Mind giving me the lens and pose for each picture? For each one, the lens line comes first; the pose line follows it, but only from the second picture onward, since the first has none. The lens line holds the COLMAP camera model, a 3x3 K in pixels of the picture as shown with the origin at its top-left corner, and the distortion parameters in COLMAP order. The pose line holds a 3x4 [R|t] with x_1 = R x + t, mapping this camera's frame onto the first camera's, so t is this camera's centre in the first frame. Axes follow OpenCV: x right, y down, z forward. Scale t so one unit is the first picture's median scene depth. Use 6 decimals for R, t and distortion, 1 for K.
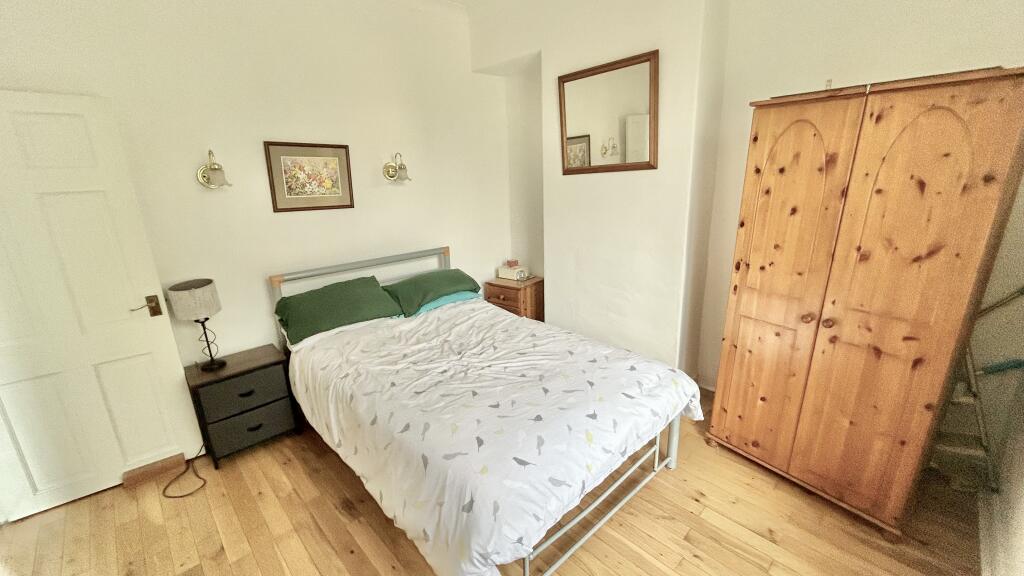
lens RADIAL K [[414.9, 0, 512.0], [0, 414.9, 288.0], [0, 0, 1]] dist [0.000693, 0.000039]
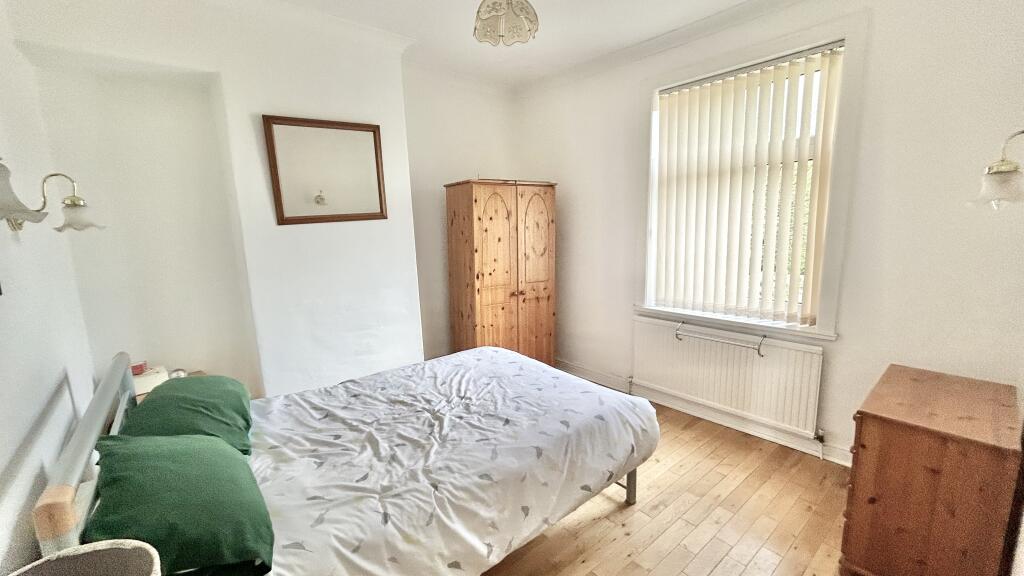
lens RADIAL K [[414.9, 0, 512.0], [0, 414.9, 288.0], [0, 0, 1]] dist [0.000693, 0.000039]
pose [[0.079741, -0.136100, 0.987481, -1.155400], [0.294471, 0.949640, 0.107105, -0.158623], [-0.952328, 0.282244, 0.115803, 0.770737]]
